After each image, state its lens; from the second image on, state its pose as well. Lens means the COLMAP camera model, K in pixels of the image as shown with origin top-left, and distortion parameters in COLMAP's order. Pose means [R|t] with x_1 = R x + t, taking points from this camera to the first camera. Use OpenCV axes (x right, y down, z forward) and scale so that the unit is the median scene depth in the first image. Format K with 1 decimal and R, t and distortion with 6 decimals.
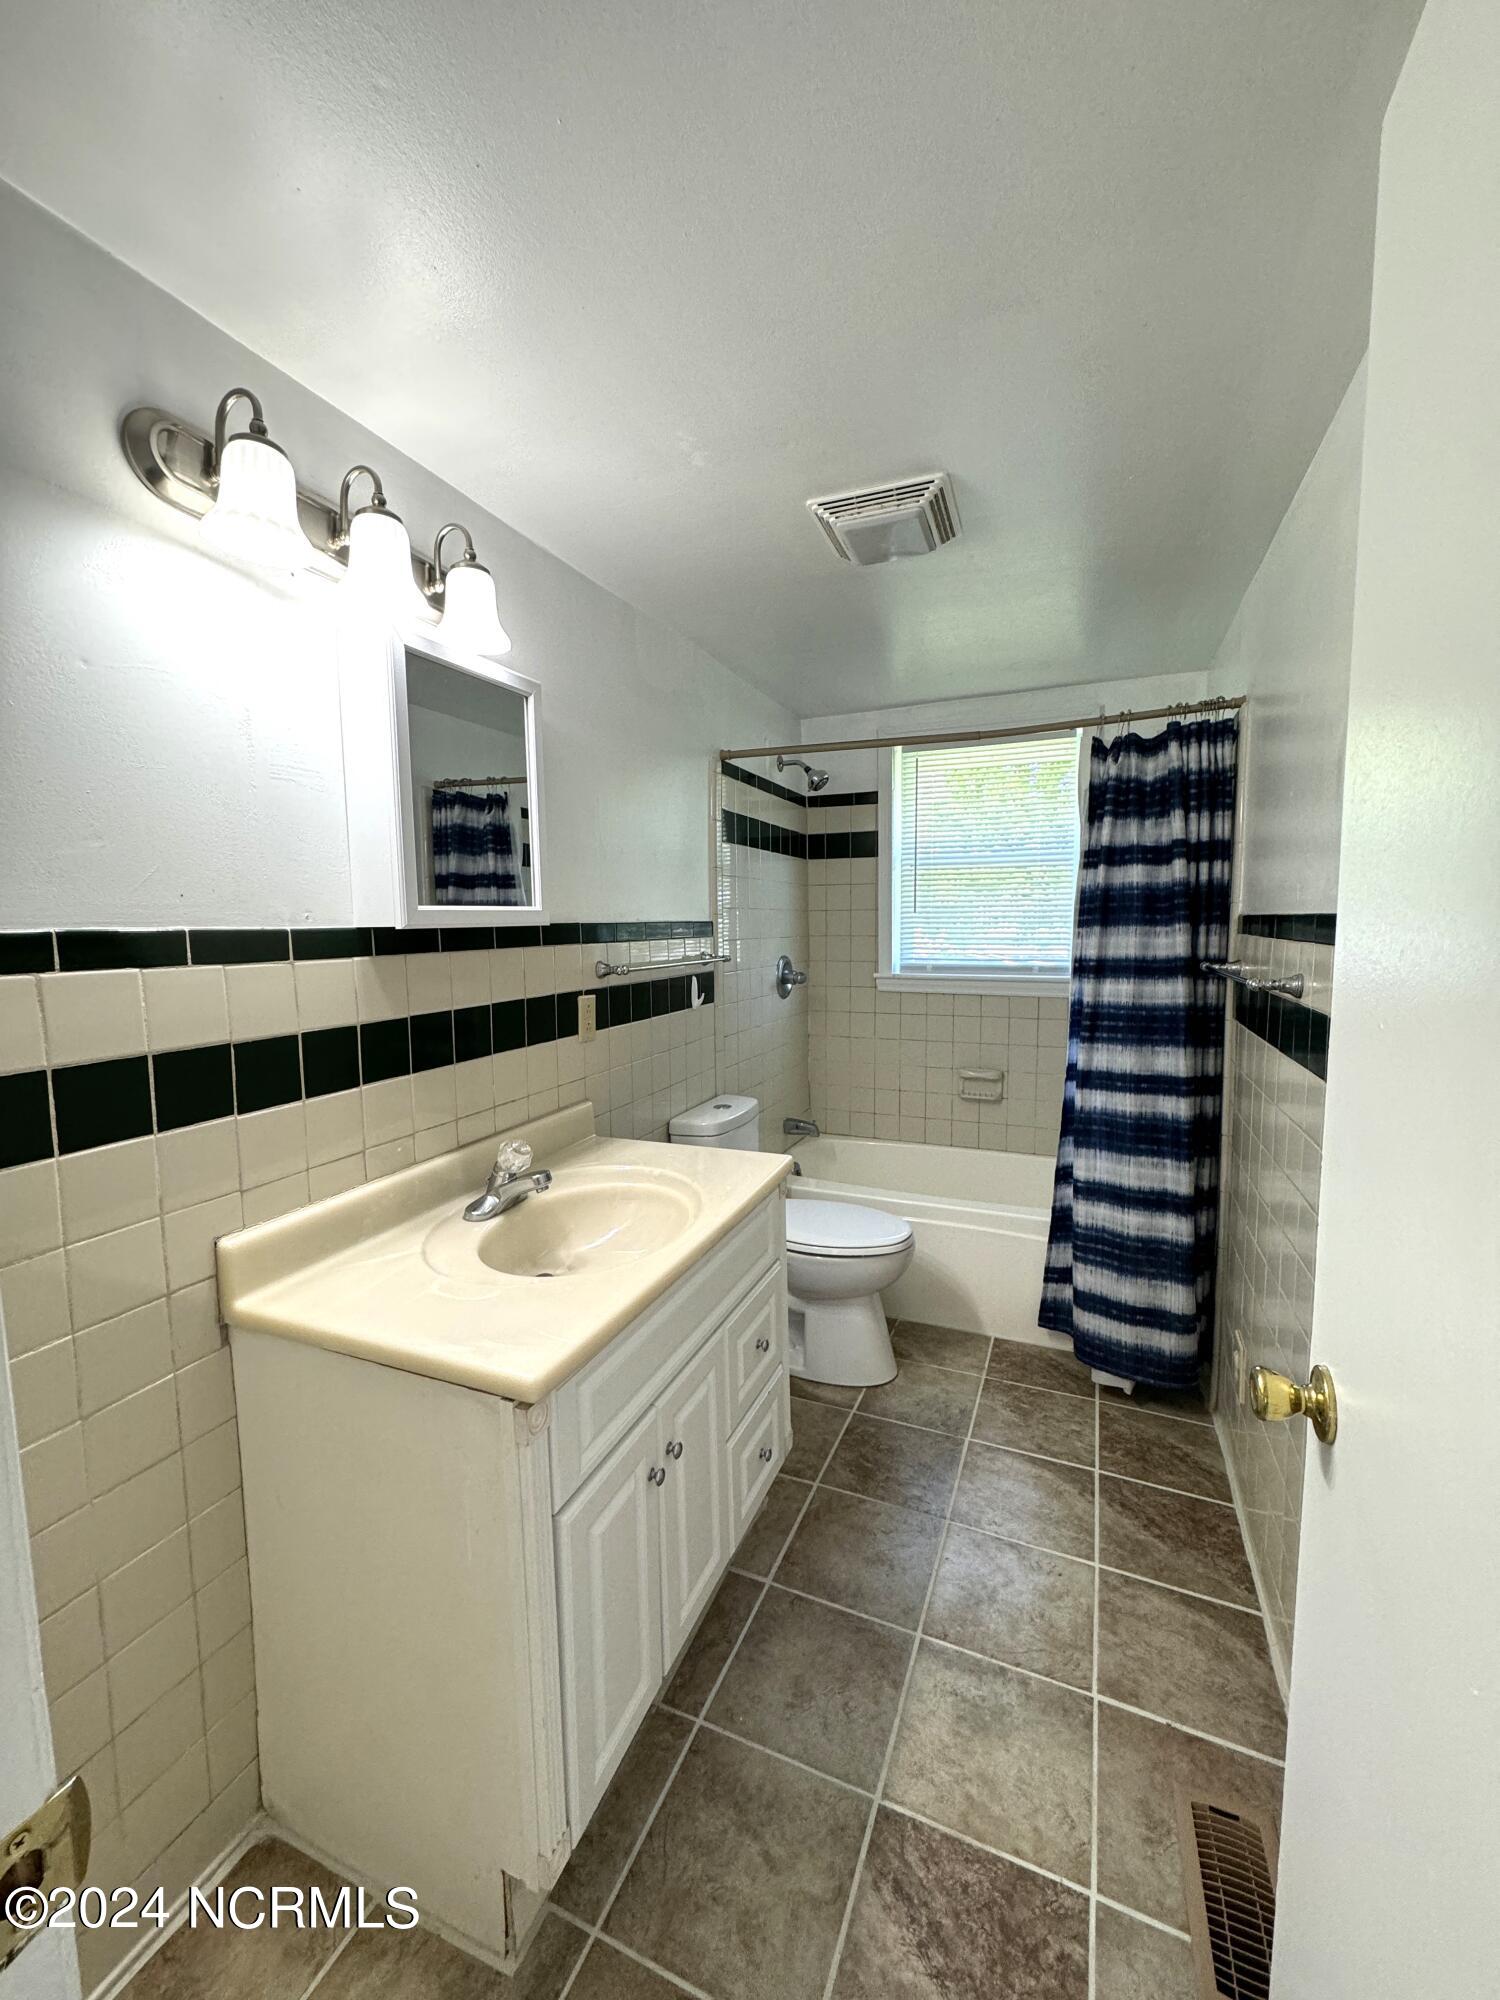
lens RADIAL K [[796.8, 0, 749.4], [0, 796.8, 993.3], [0, 0, 1]] dist [-0.001519, -0.000293]
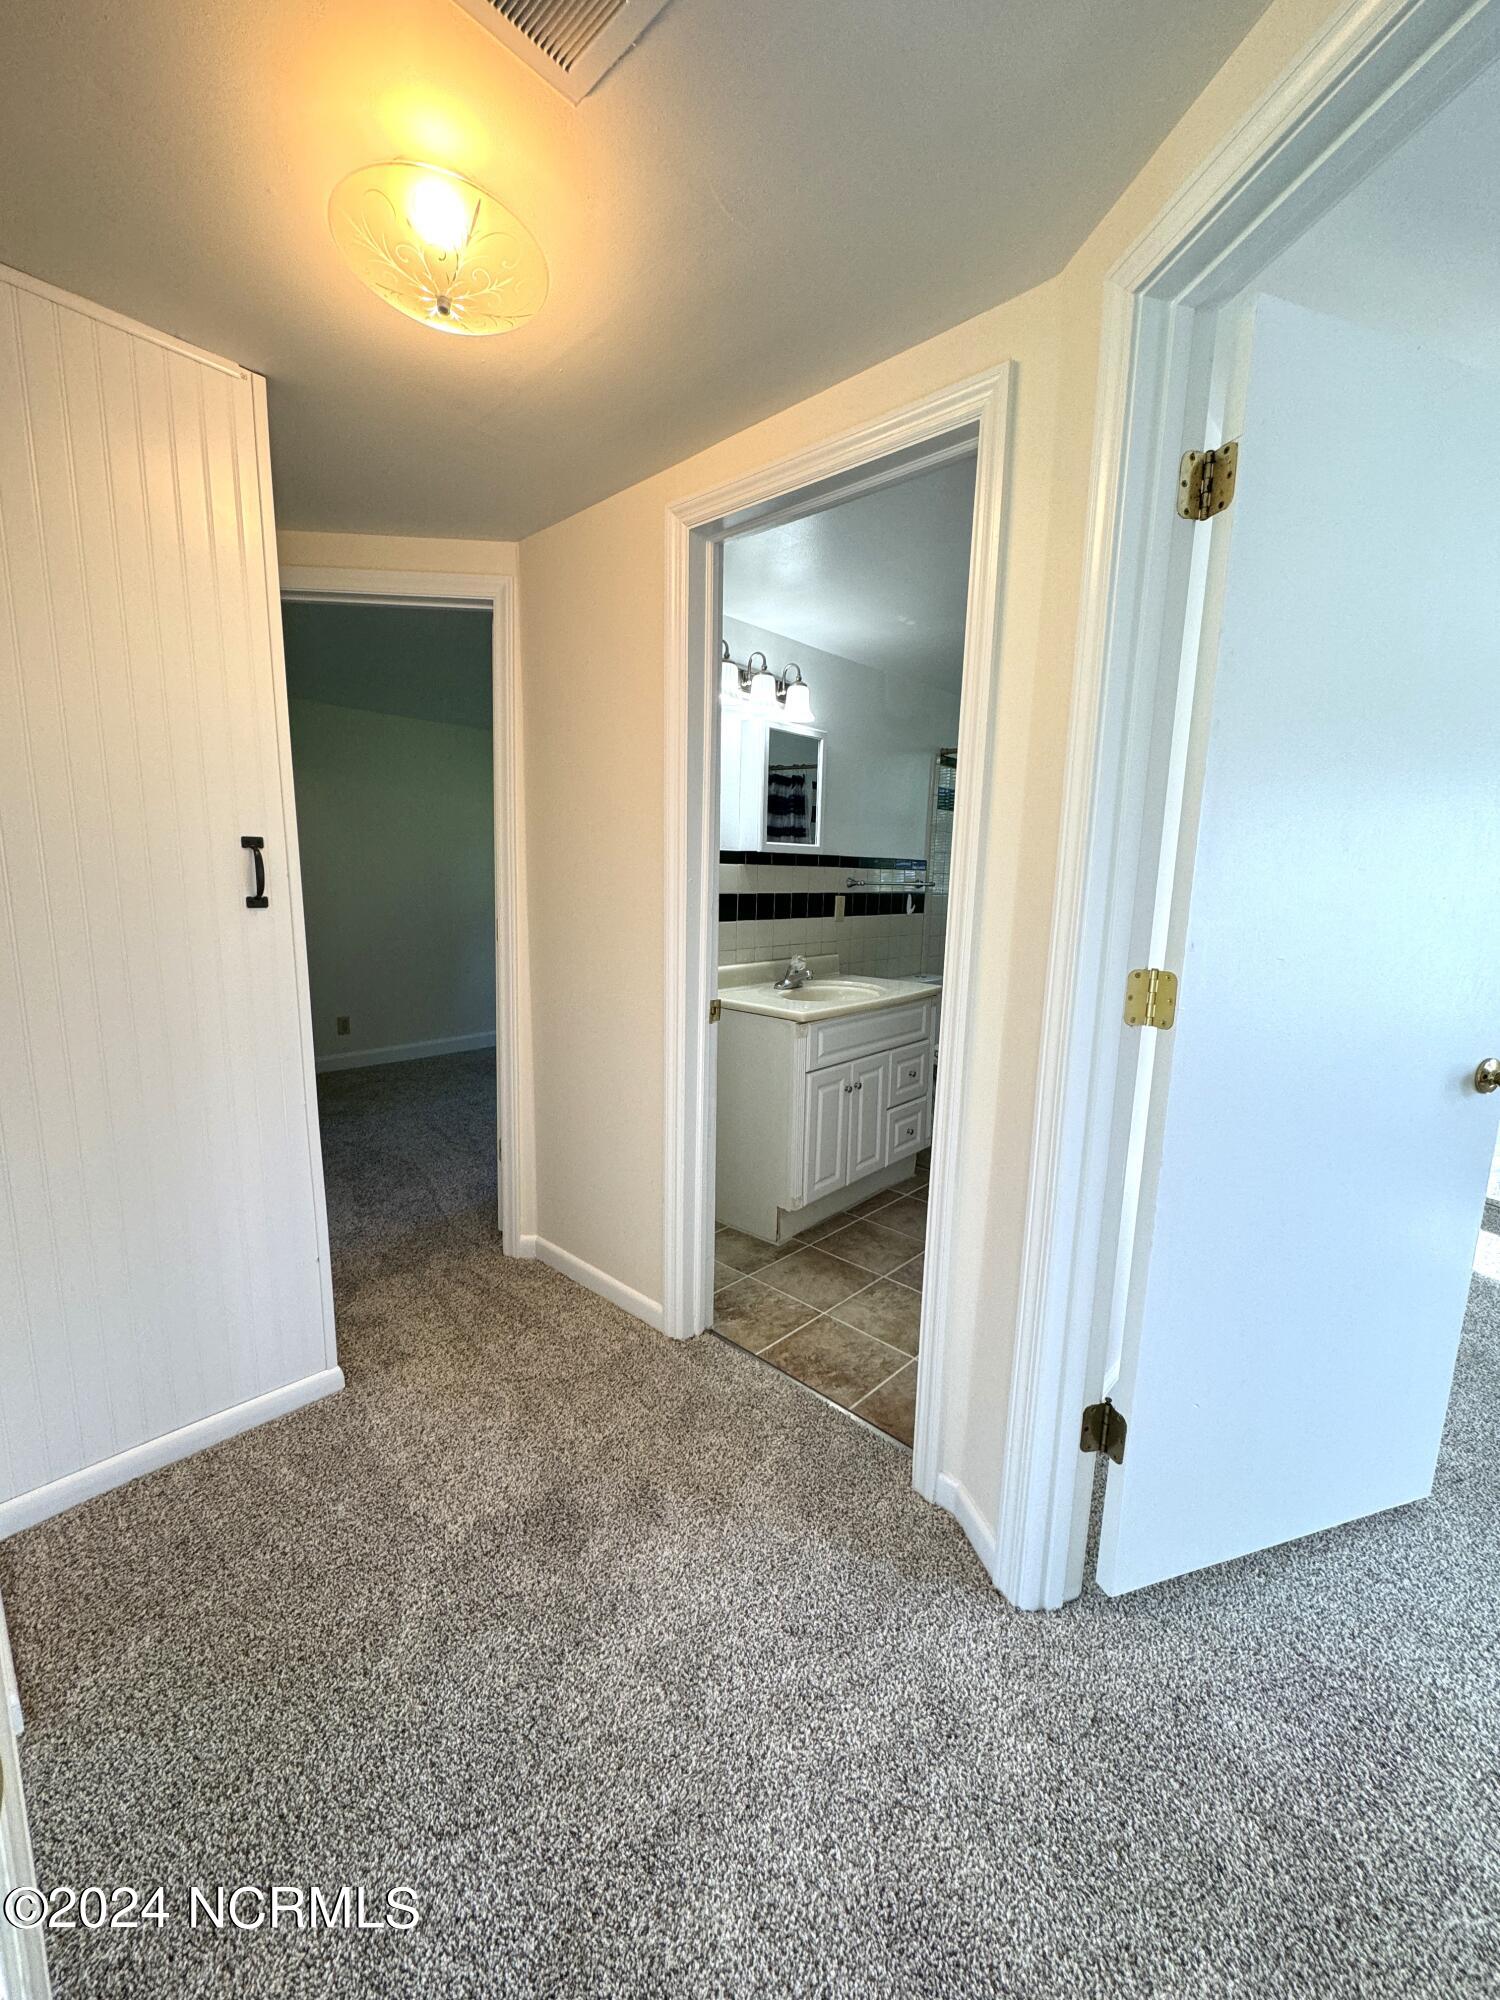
lens RADIAL K [[796.8, 0, 746.6], [0, 796.8, 1000.3], [0, 0, 1]] dist [-0.001519, -0.000293]
pose [[0.939571, 0.088090, -0.330827, 0.220671], [-0.066166, 0.994835, 0.076982, 0.115779], [0.335900, -0.050440, 0.940546, -0.809252]]
